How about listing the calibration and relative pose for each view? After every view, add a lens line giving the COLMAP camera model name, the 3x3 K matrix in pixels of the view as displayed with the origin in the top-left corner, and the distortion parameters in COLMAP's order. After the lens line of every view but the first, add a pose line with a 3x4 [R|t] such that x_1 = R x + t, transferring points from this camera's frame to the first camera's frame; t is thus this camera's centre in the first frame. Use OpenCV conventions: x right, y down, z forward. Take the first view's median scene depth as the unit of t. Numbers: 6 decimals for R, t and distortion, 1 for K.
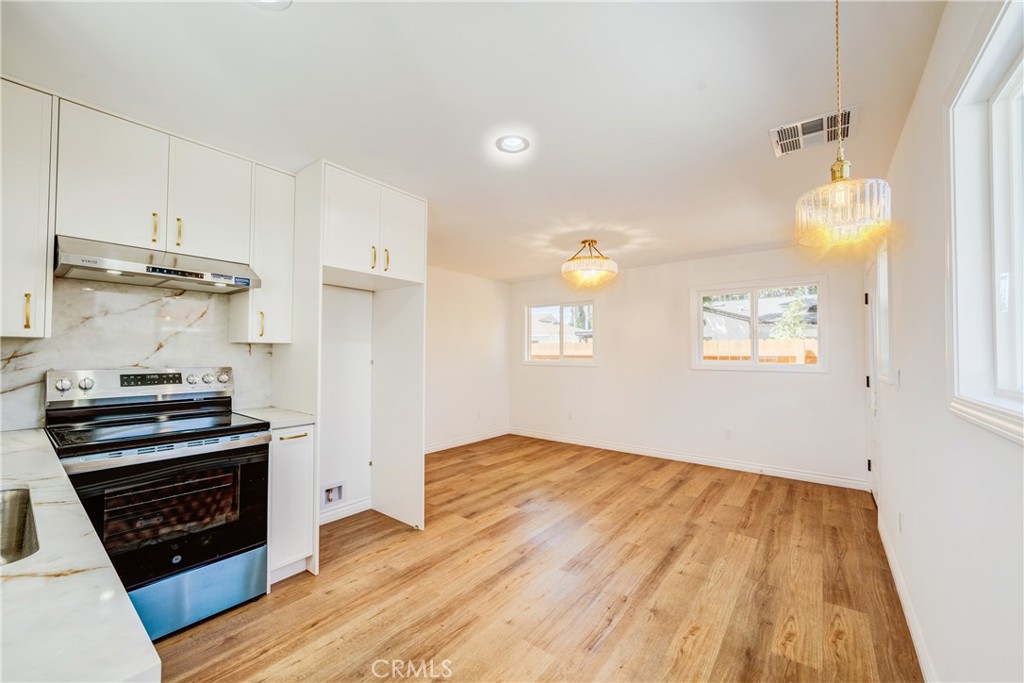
lens RADIAL K [[403.3, 0, 512.4], [0, 403.3, 343.9], [0, 0, 1]] dist [0.000905, 0.000092]
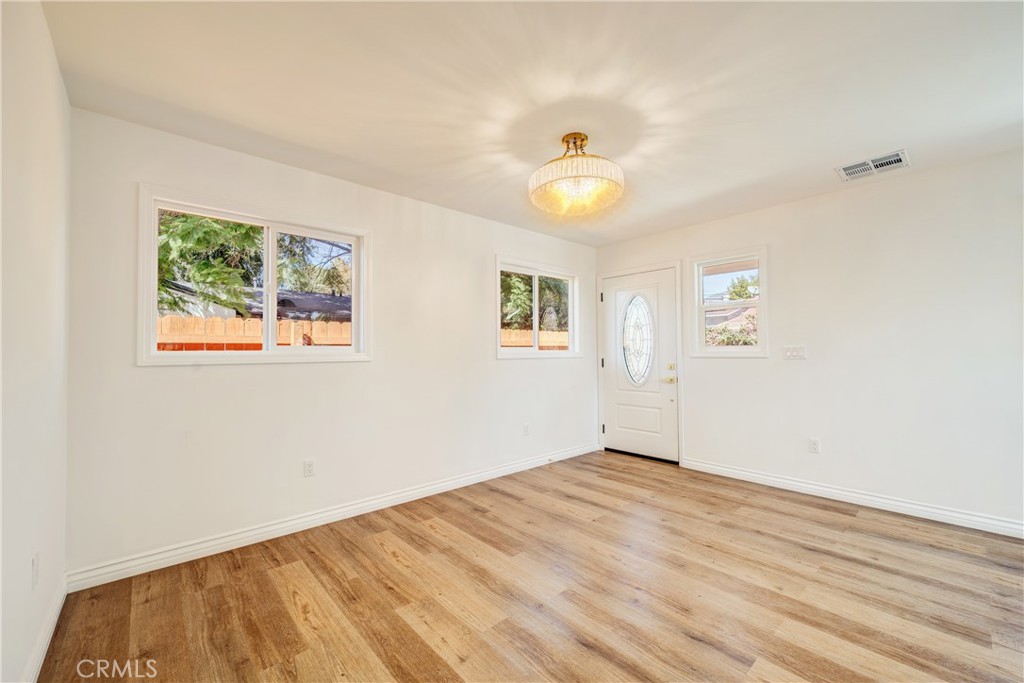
lens RADIAL K [[411.0, 0, 510.8], [0, 411.0, 344.1], [0, 0, 1]] dist [-0.000809, 0.000000]
pose [[0.182135, 0.013567, 0.983180, -0.475426], [-0.014751, 0.999830, -0.011064, 0.059432], [-0.983163, -0.012487, 0.182304, 1.147951]]
